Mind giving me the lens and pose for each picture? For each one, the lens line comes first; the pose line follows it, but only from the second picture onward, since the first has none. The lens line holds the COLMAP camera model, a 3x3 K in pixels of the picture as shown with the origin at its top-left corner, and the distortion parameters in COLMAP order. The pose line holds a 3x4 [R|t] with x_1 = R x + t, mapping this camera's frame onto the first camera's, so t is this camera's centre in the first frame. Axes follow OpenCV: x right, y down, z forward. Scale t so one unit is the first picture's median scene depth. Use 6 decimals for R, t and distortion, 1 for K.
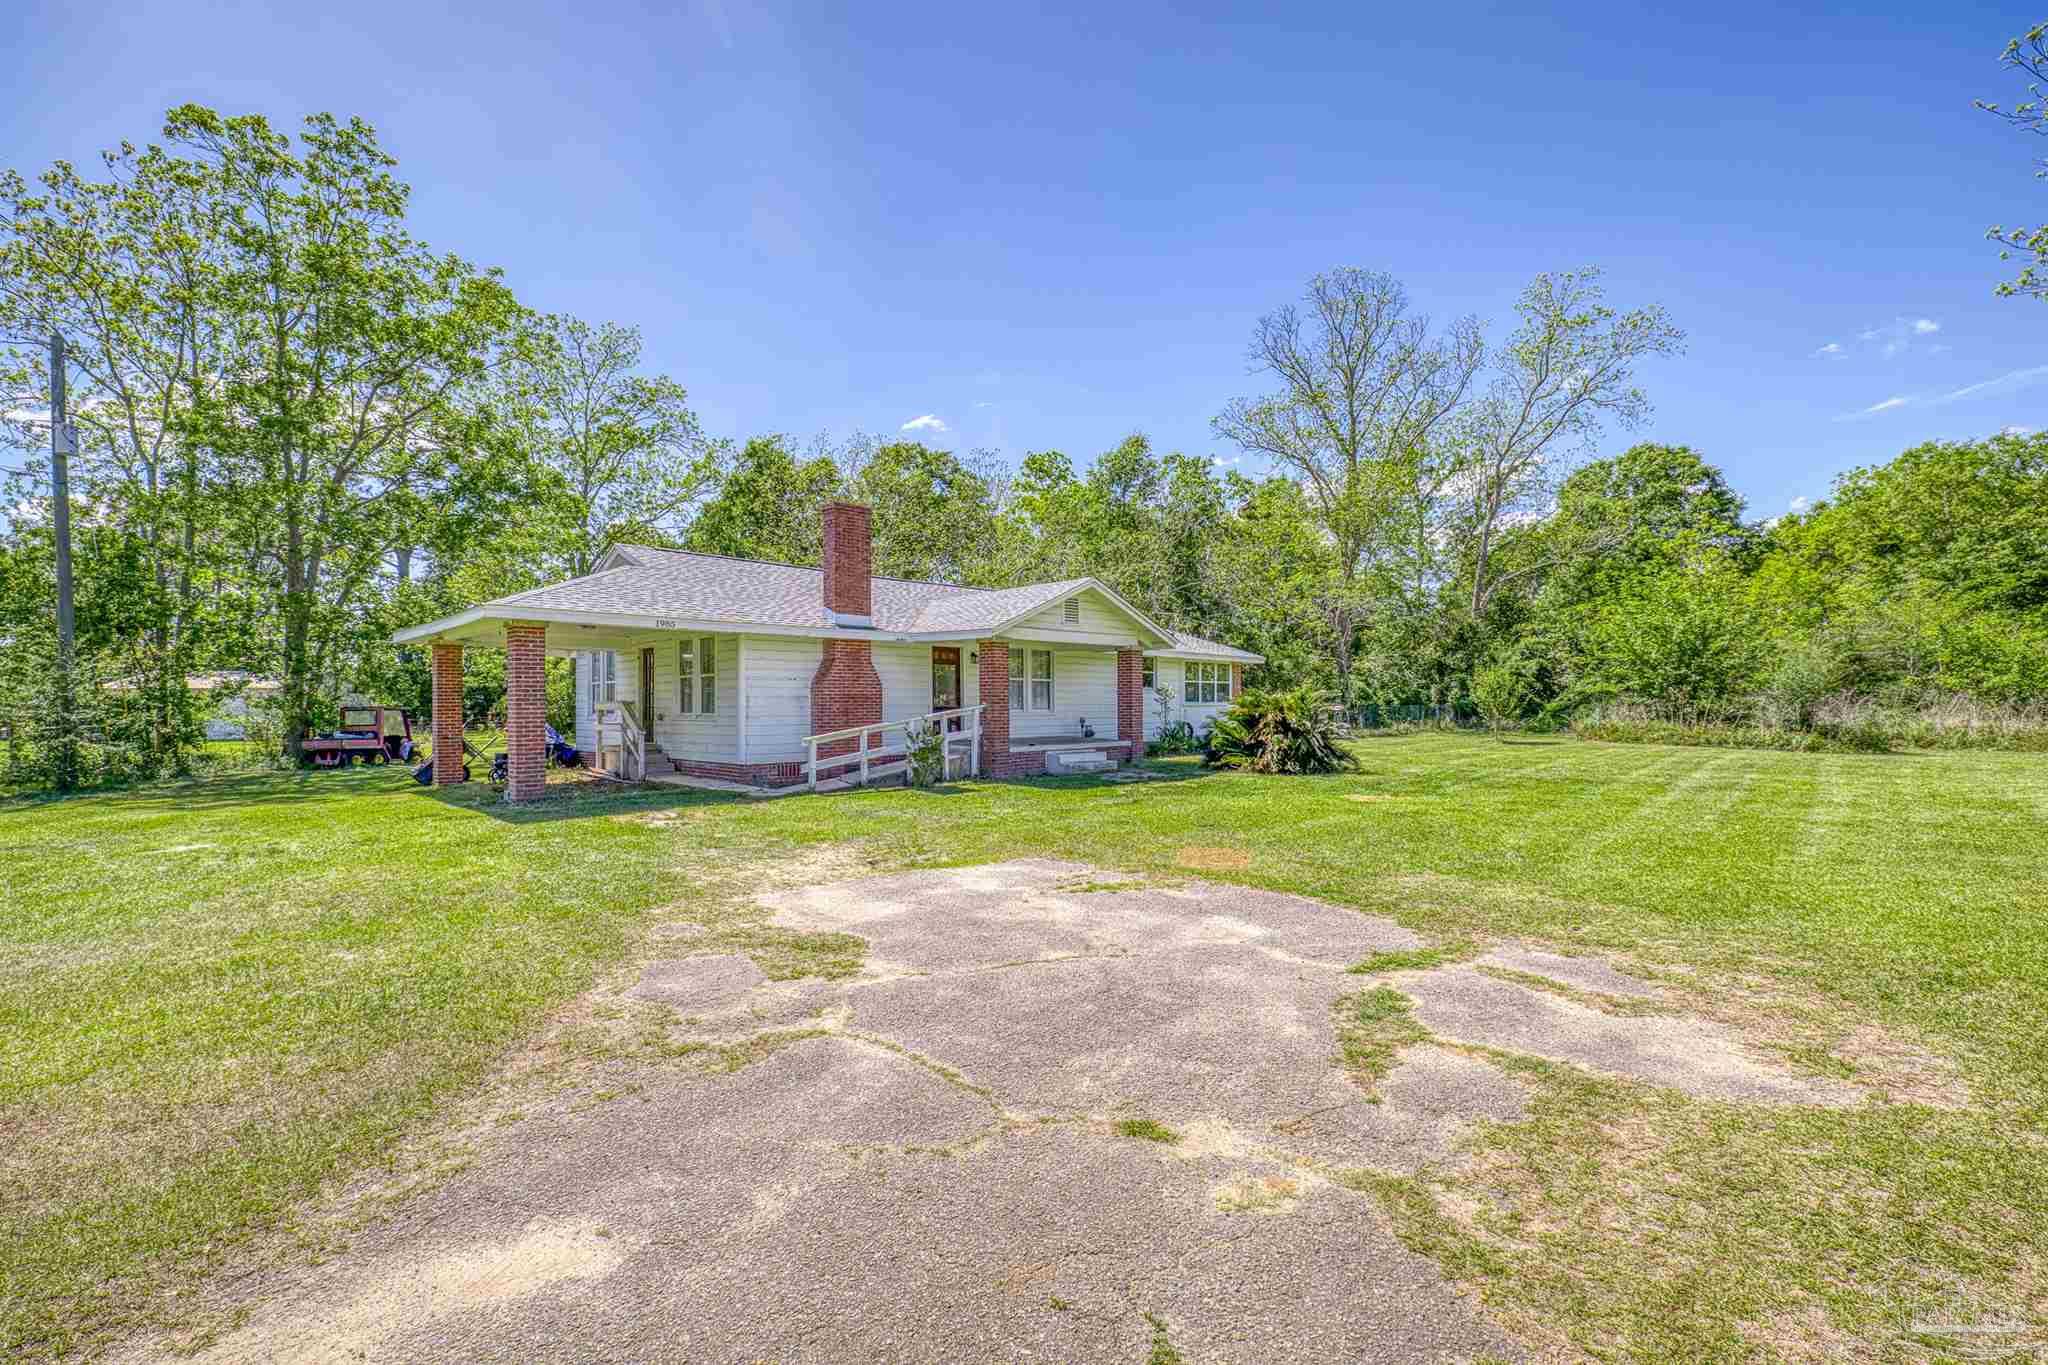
lens RADIAL K [[881.2, 0, 1024.0], [0, 881.2, 682.5], [0, 0, 1]] dist [-0.001461, 0.000072]
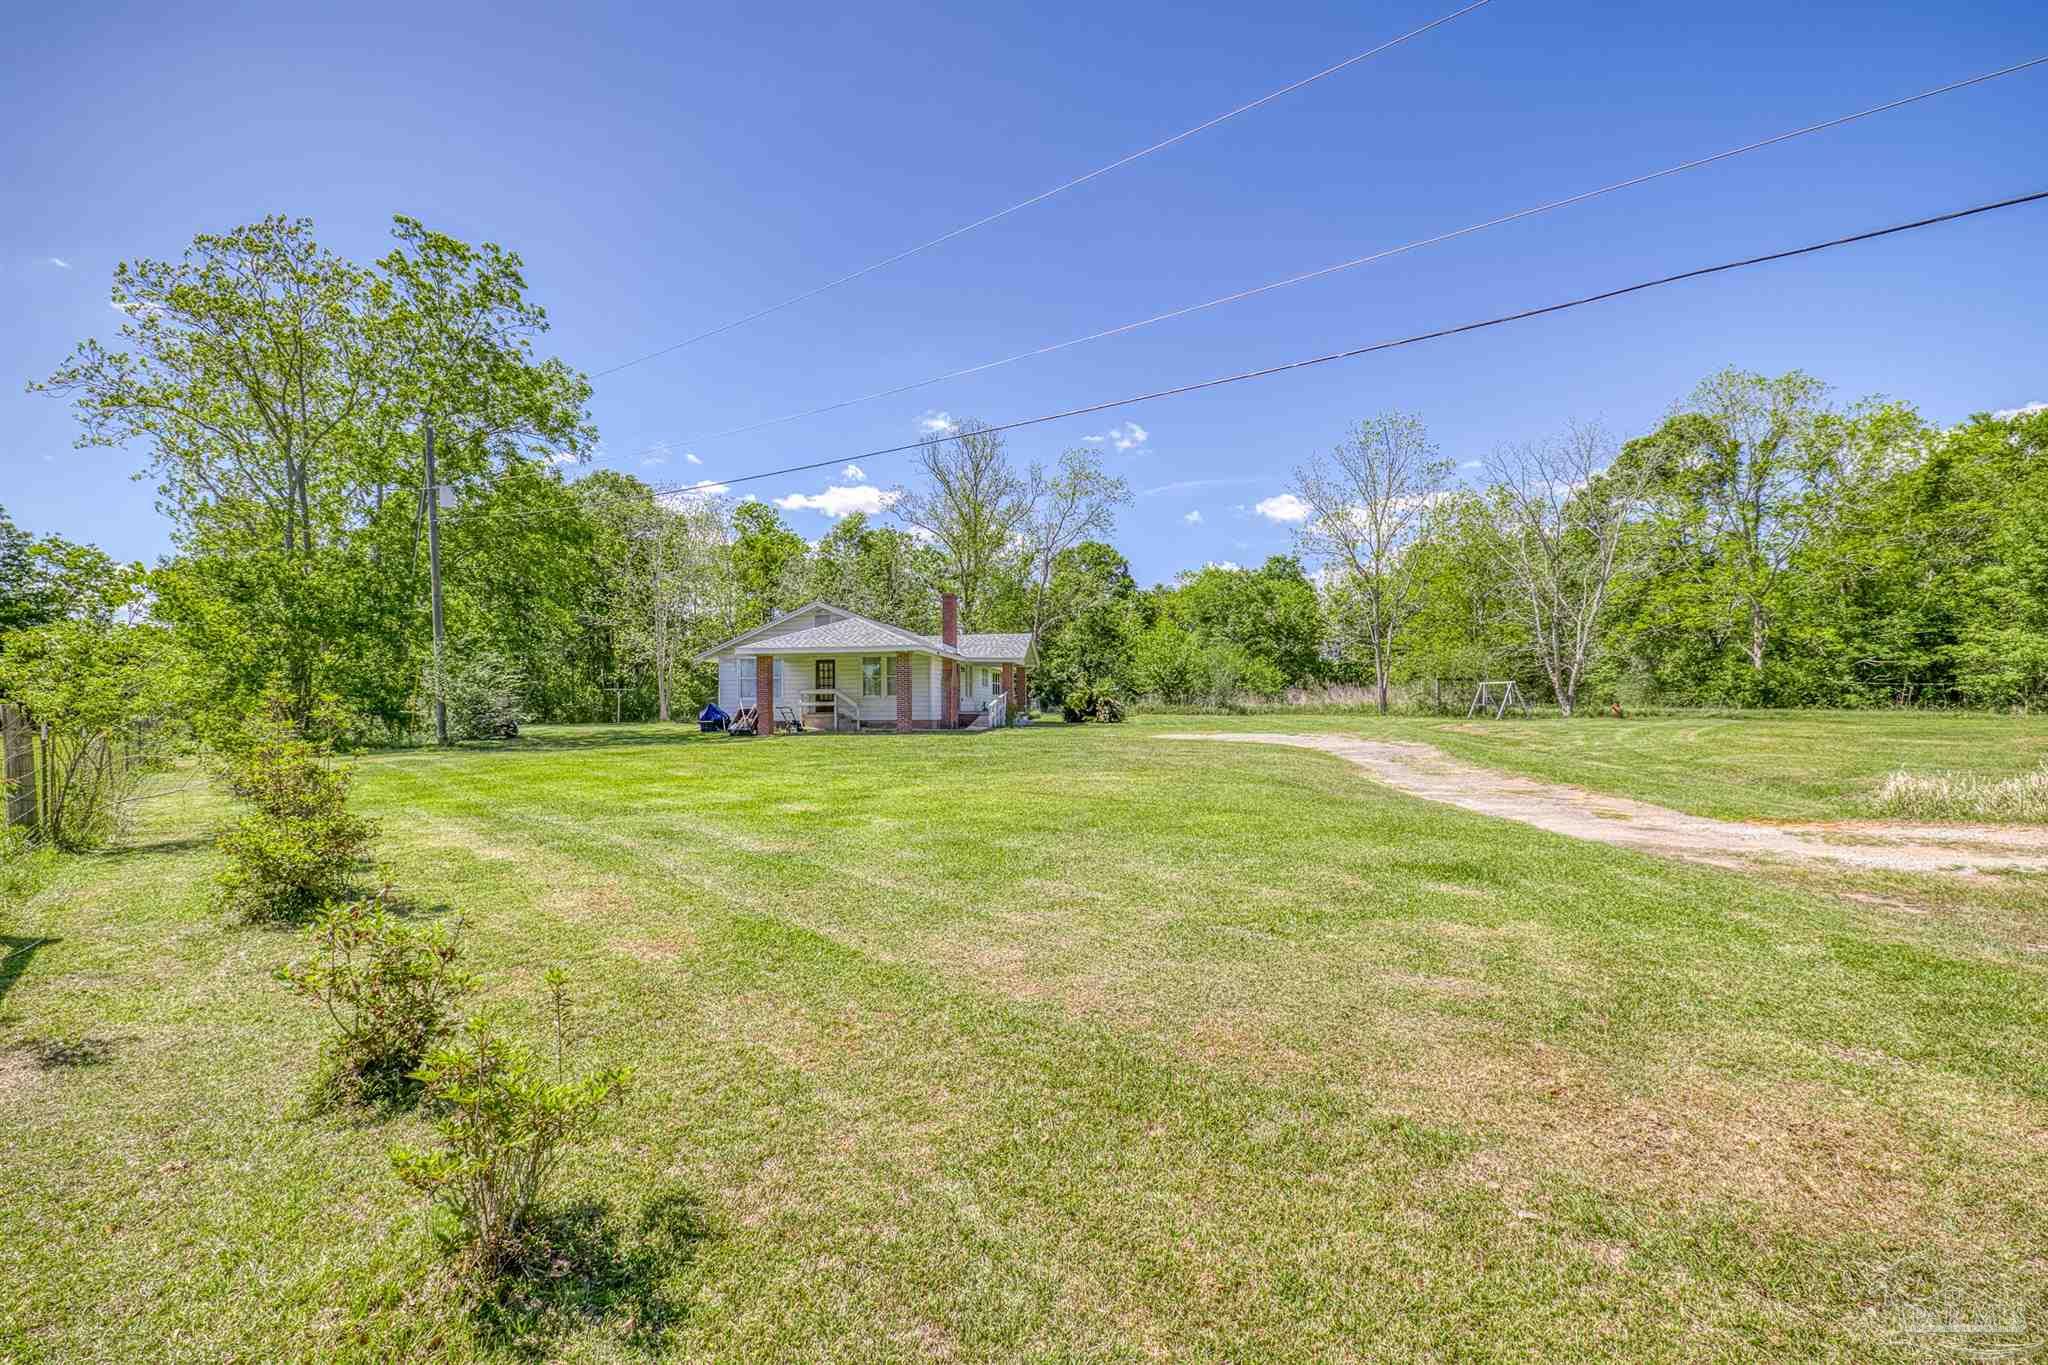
lens RADIAL K [[879.3, 0, 1015.8], [0, 879.3, 694.9], [0, 0, 1]] dist [0.002408, 0.000435]
pose [[0.794294, 0.004542, 0.607517, -1.154199], [-0.011024, 0.999915, 0.006938, 0.012897], [-0.607434, -0.012208, 0.794276, -0.631146]]
